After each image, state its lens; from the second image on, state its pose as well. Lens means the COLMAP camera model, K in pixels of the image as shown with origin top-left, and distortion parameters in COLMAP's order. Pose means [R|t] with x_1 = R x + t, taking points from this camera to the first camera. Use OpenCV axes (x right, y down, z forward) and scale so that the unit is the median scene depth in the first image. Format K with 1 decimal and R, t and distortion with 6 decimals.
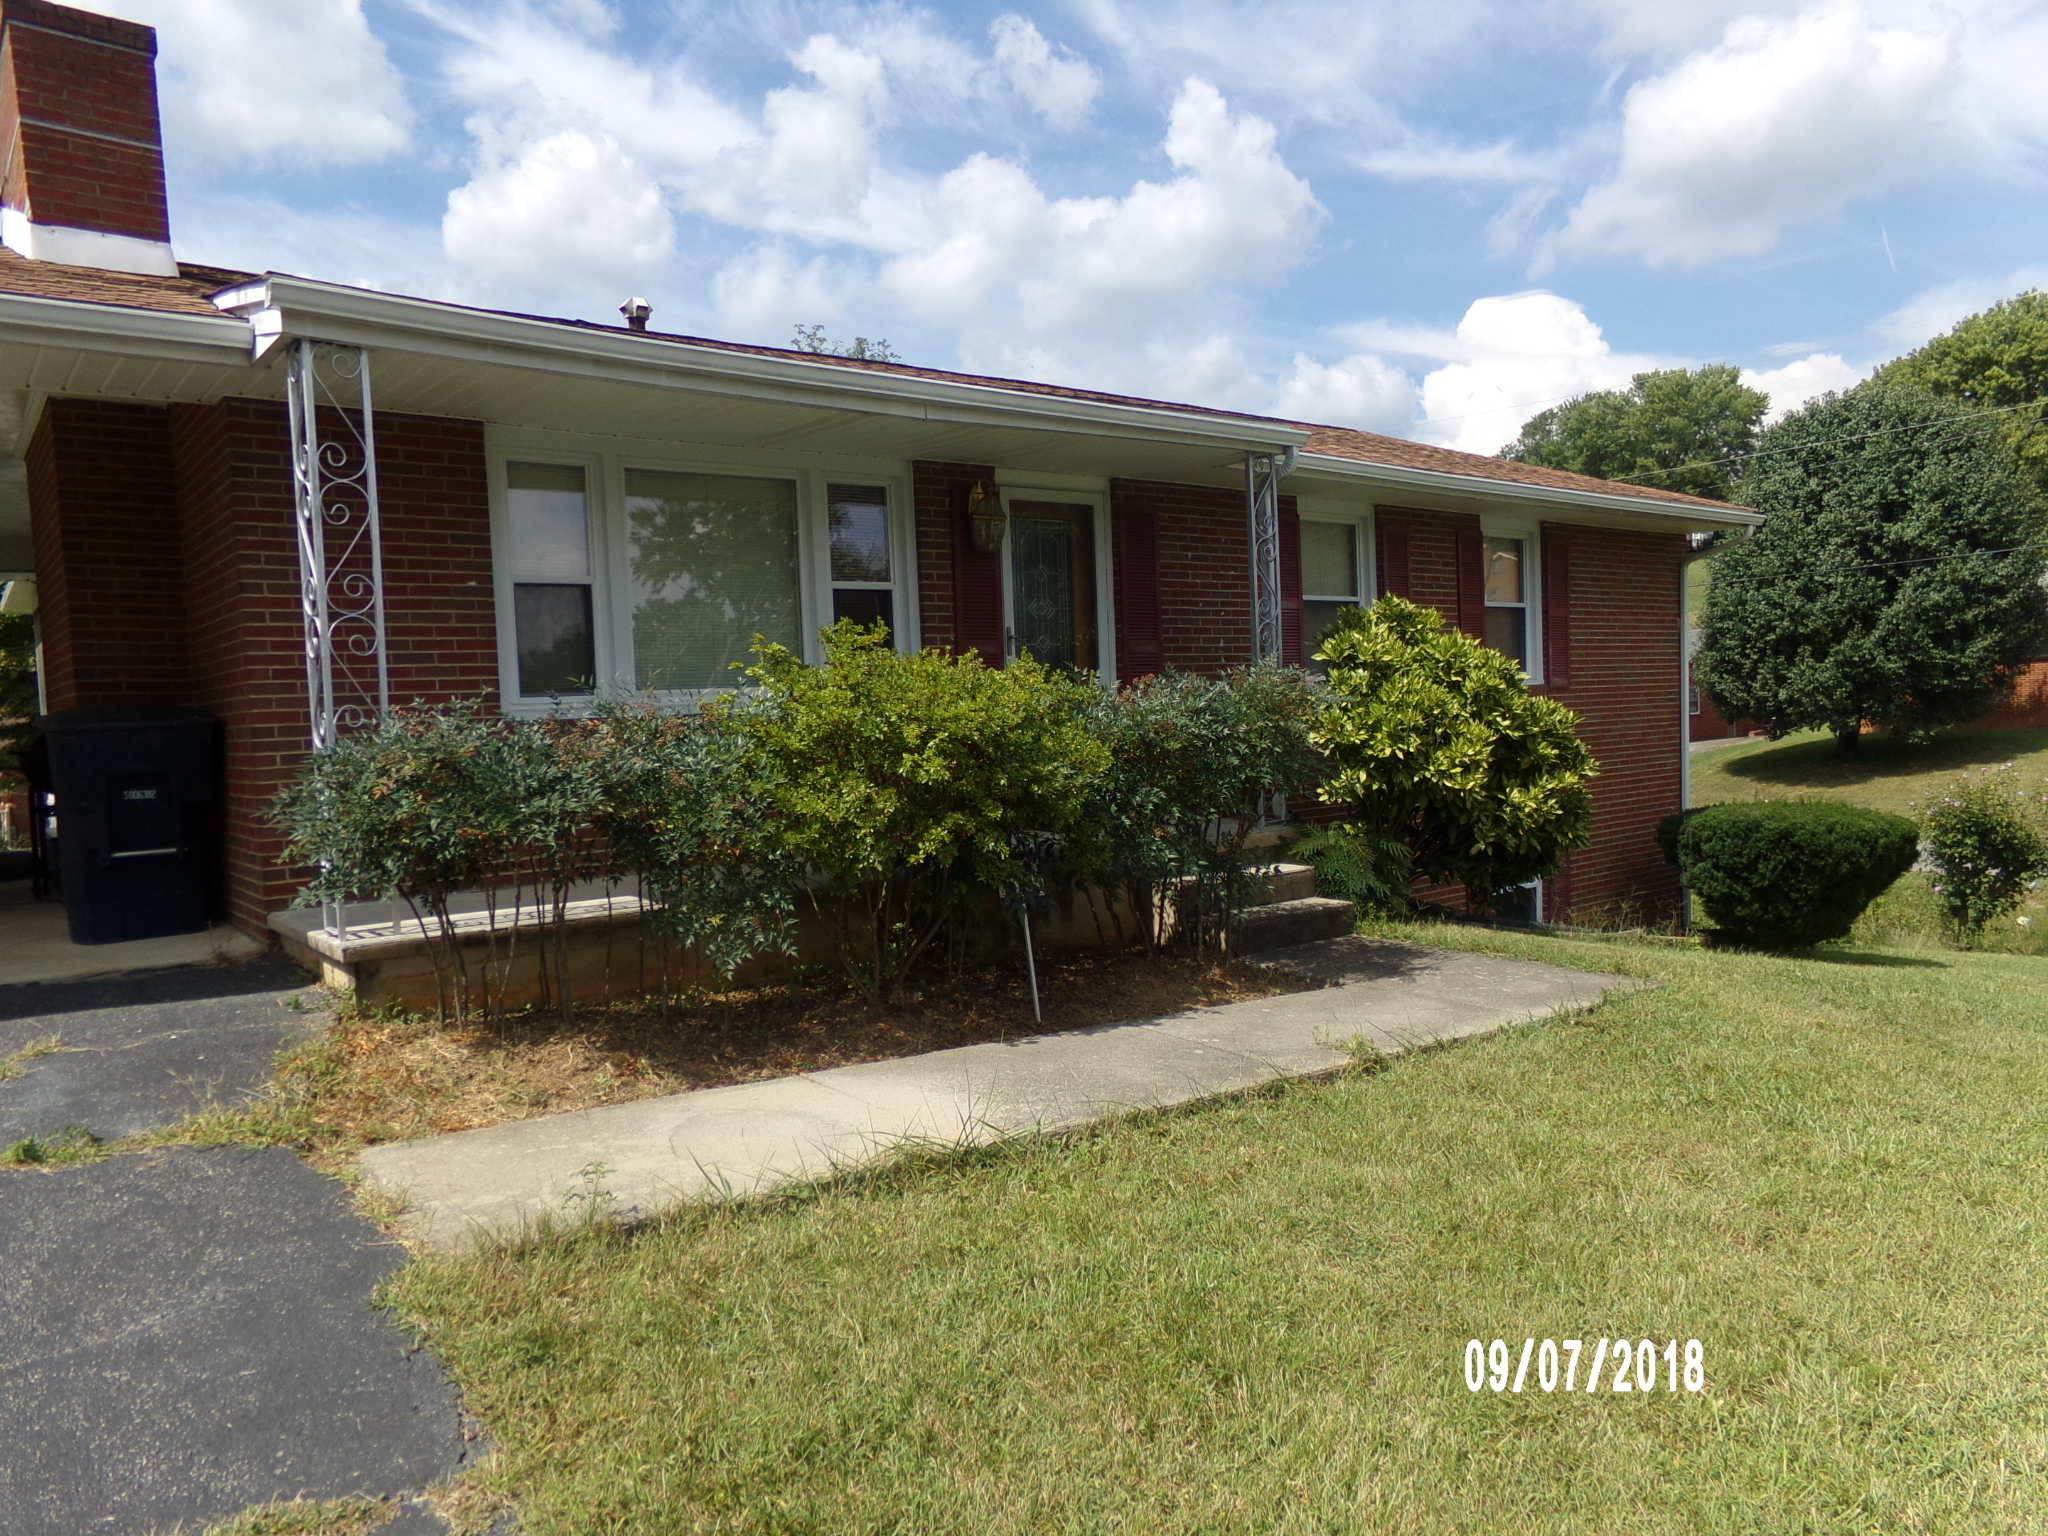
lens RADIAL K [[1411.2, 0, 1024.0], [0, 1411.2, 768.0], [0, 0, 1]] dist [-0.102530, 0.151008]
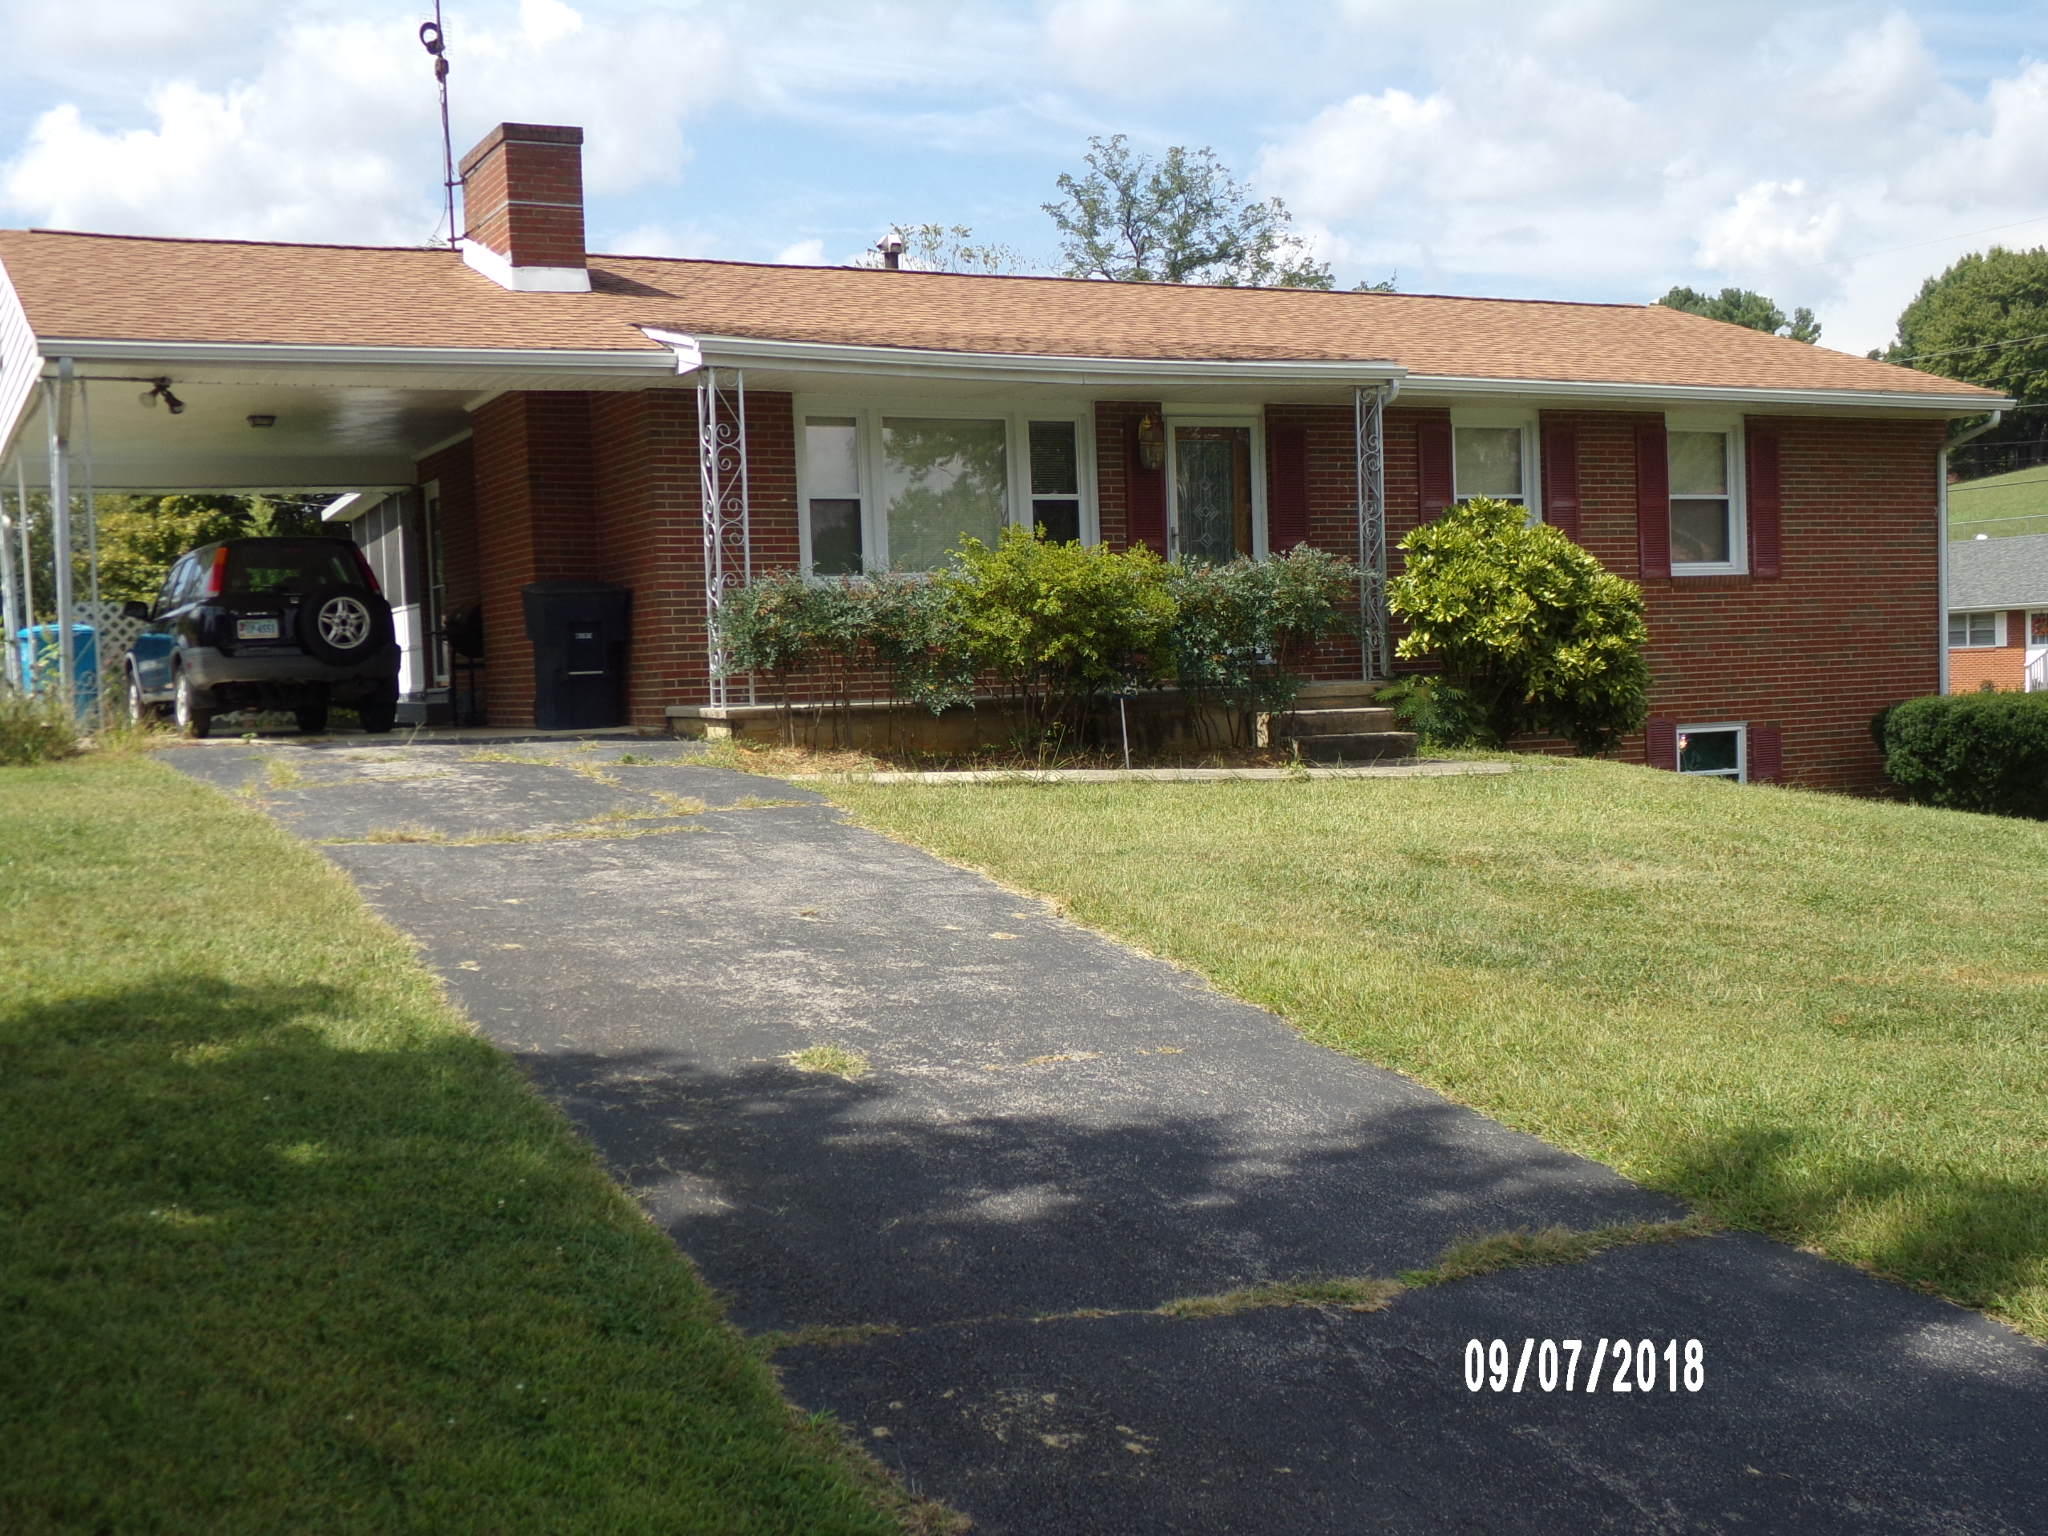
lens RADIAL K [[2407.3, 0, 1024.0], [0, 2407.3, 768.0], [0, 0, 1]] dist [0.241042, -1.119757]
pose [[0.977336, 0.011069, -0.211403, 0.359569], [-0.011409, 0.999935, -0.000390, 0.135232], [0.211385, 0.002793, 0.977399, -1.305813]]
